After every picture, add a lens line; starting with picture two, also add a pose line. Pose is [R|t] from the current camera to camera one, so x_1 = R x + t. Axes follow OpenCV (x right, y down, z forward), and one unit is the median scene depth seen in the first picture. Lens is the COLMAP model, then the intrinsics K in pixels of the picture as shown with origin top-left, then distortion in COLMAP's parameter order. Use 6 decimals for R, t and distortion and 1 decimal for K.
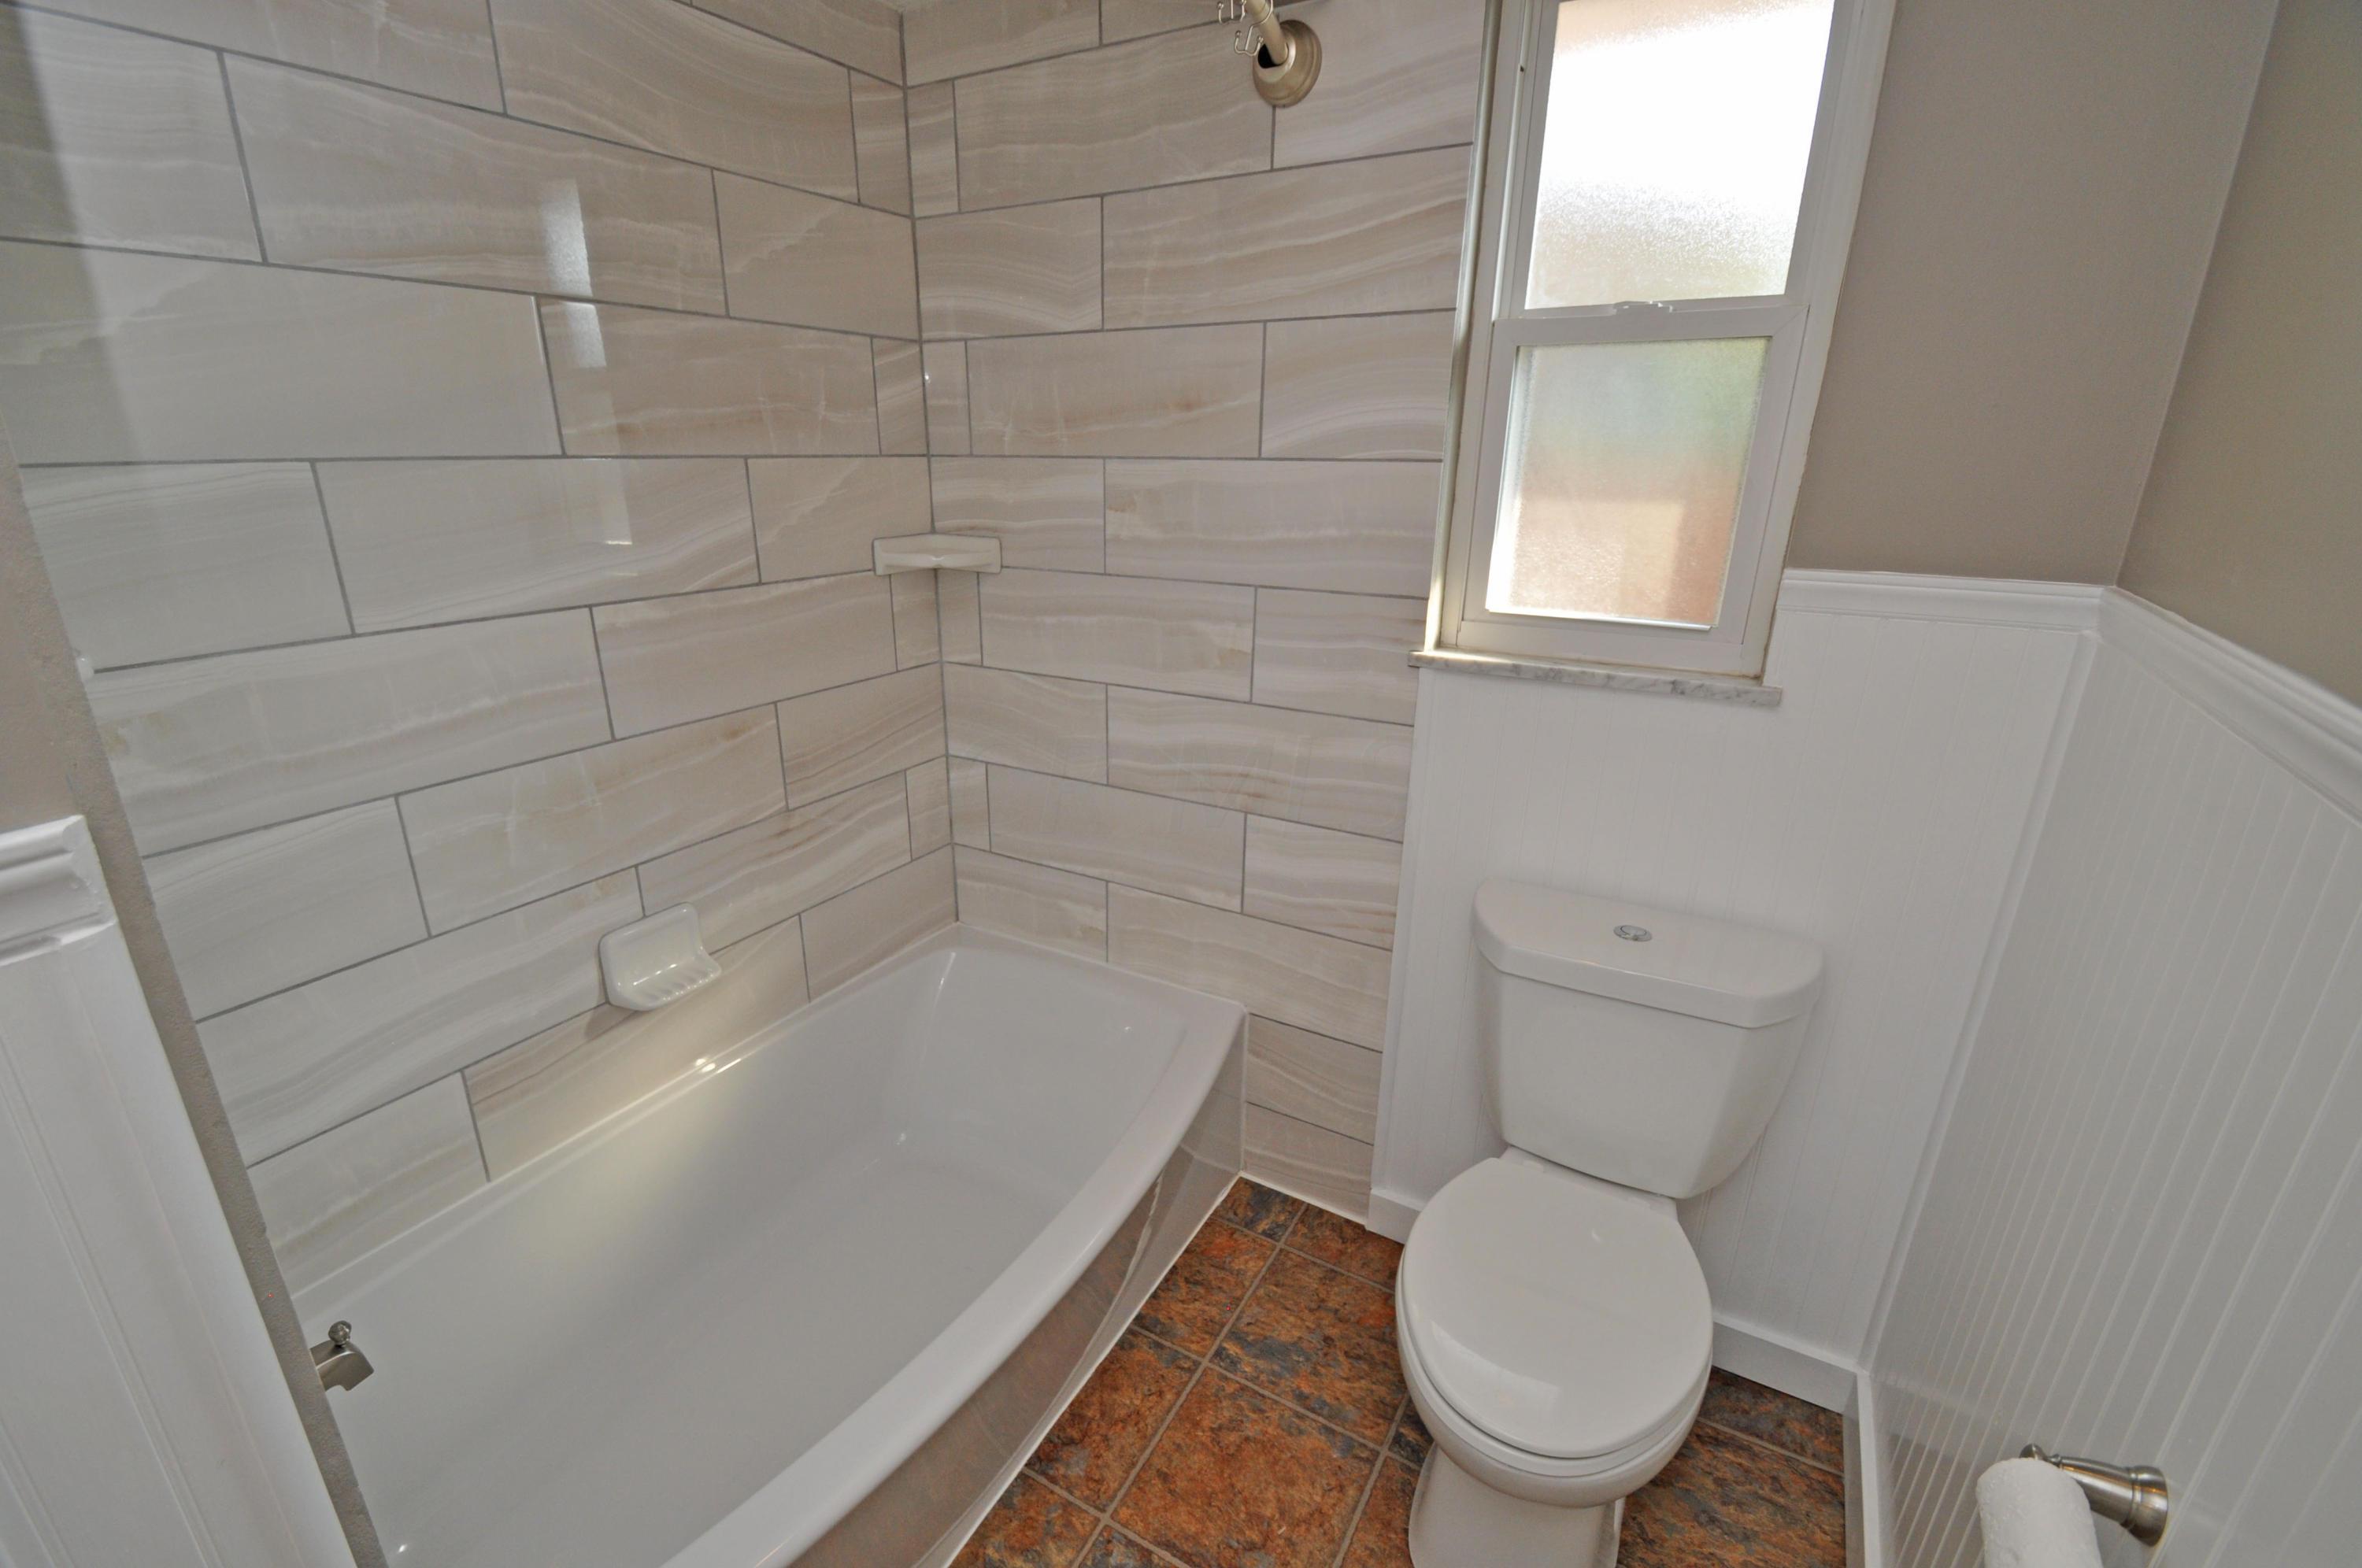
lens RADIAL K [[1027.2, 0, 1181.0], [0, 1027.2, 784.0], [0, 0, 1]] dist [-0.001394, -0.000078]
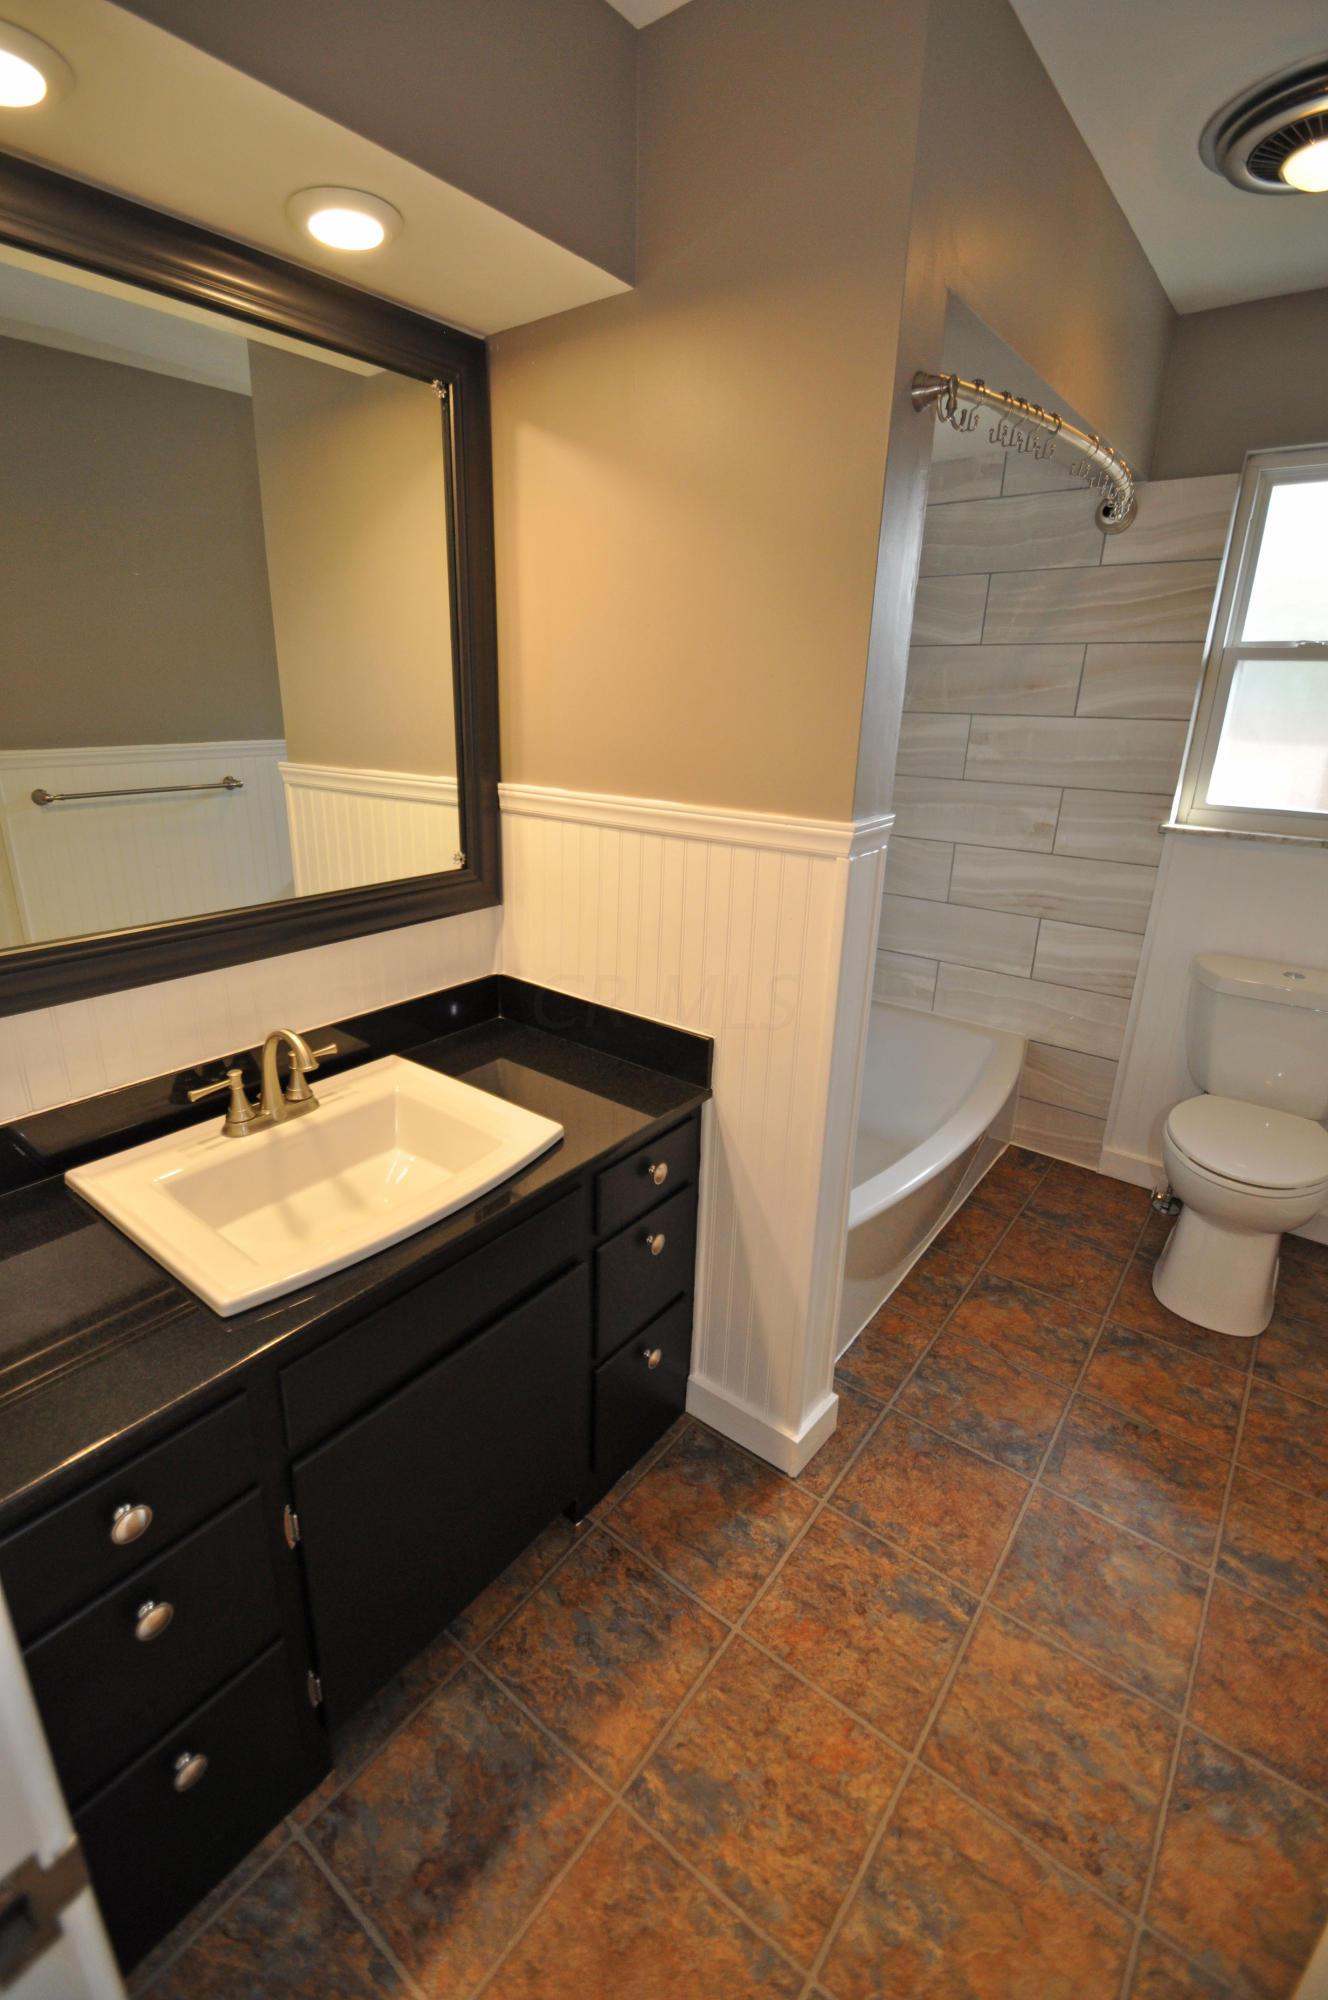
lens RADIAL K [[869.8, 0, 668.0], [0, 869.8, 958.1], [0, 0, 1]] dist [-0.001394, -0.000078]
pose [[0.991073, 0.064456, -0.116703, -0.414613], [-0.069867, 0.996634, -0.042886, 0.217721], [0.113546, 0.050657, 0.992240, -0.566595]]
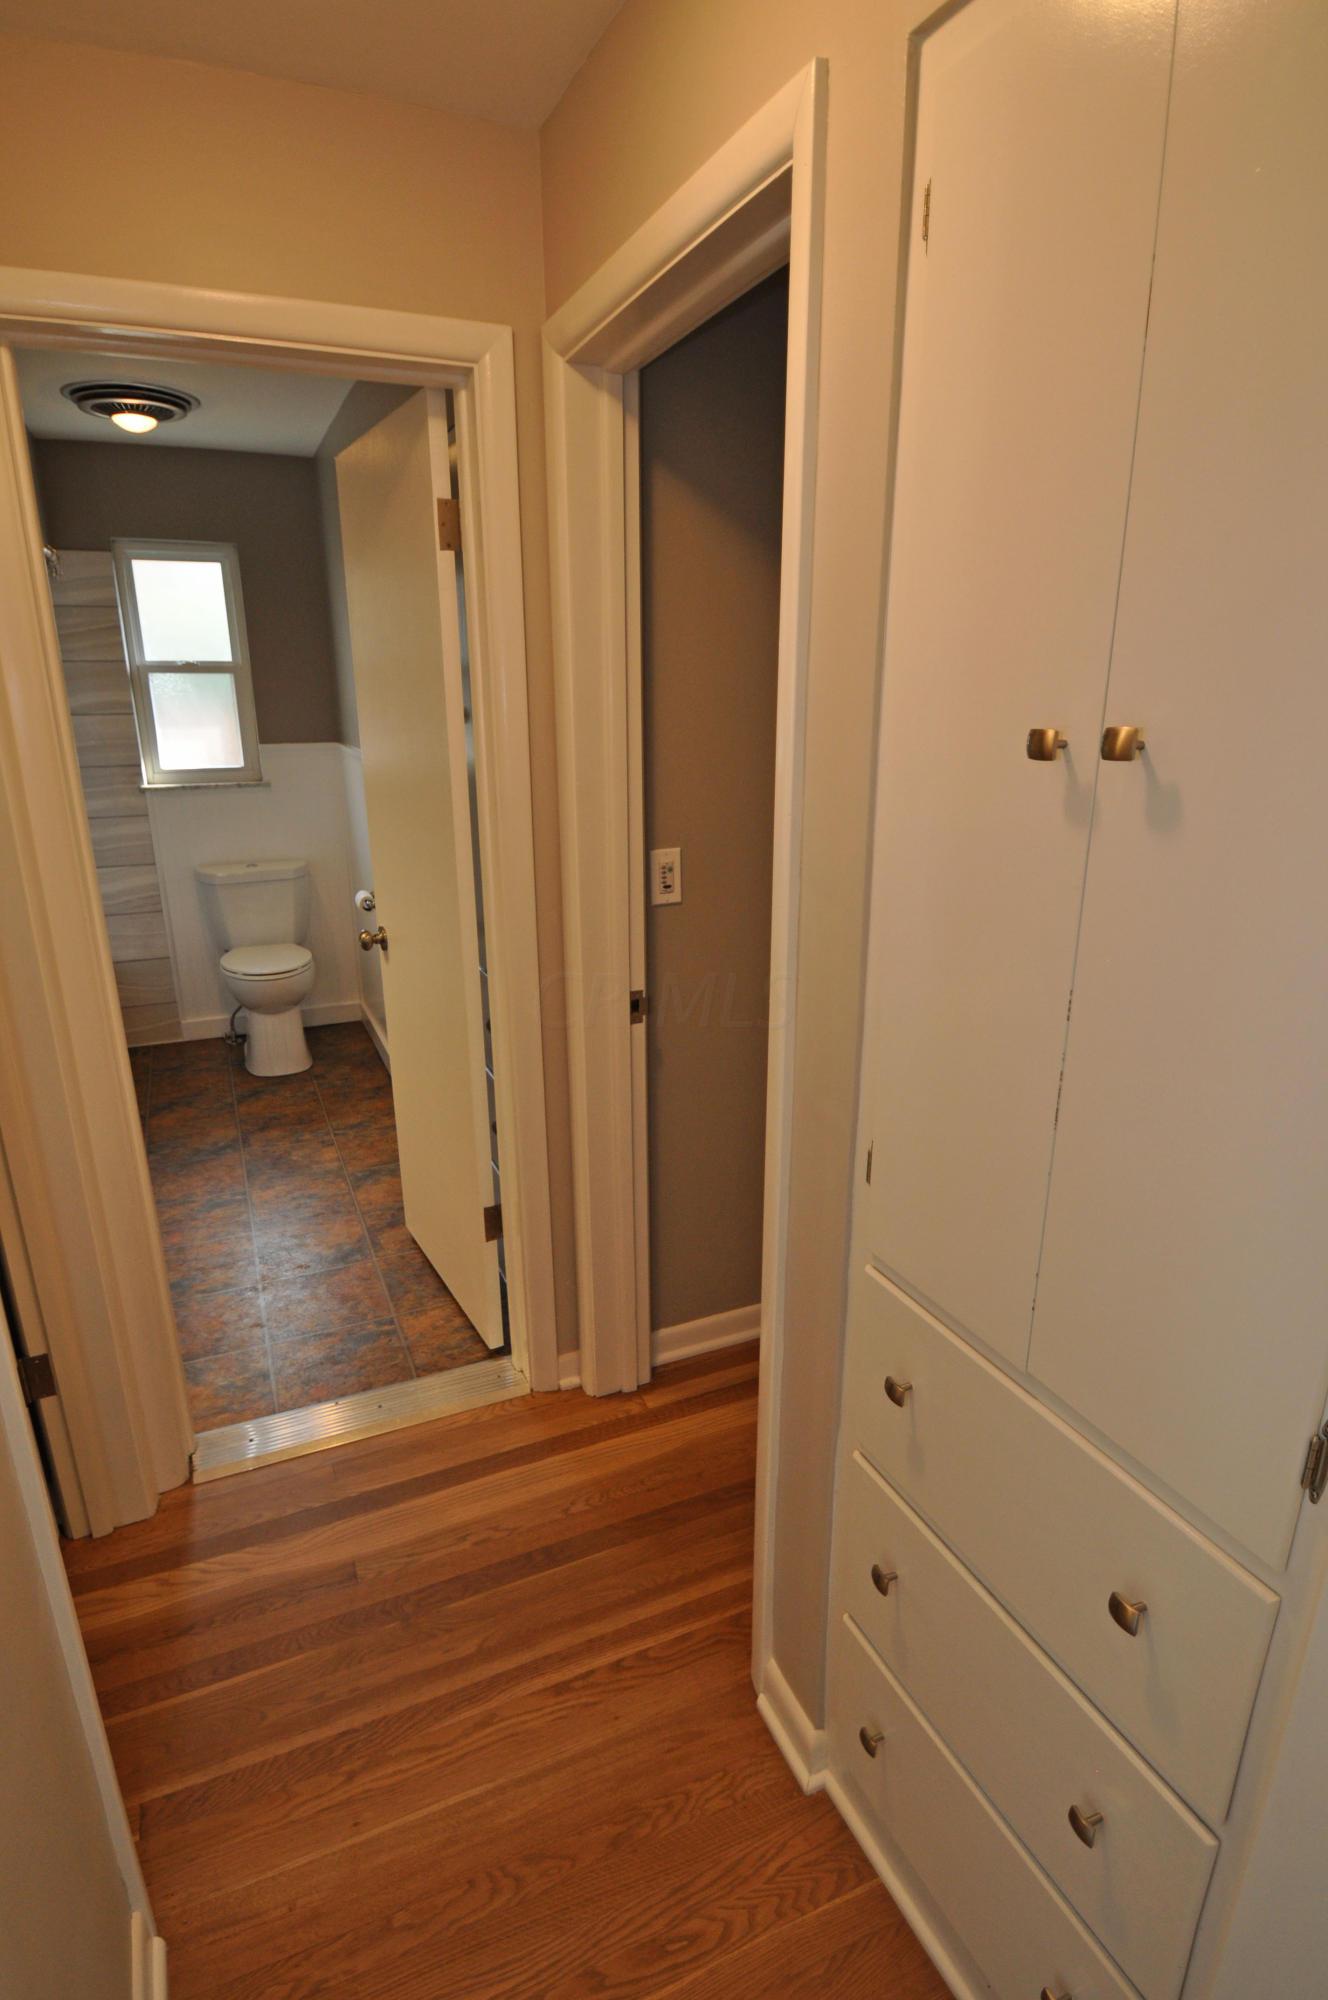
lens RADIAL K [[1015.9, 0, 636.2], [0, 1015.9, 1008.5], [0, 0, 1]] dist [-0.022010, -0.000202]
pose [[0.590658, -0.243995, 0.769149, -1.072360], [0.291193, 0.953411, 0.078830, 0.539403], [-0.752549, 0.177409, 0.634189, -1.386572]]
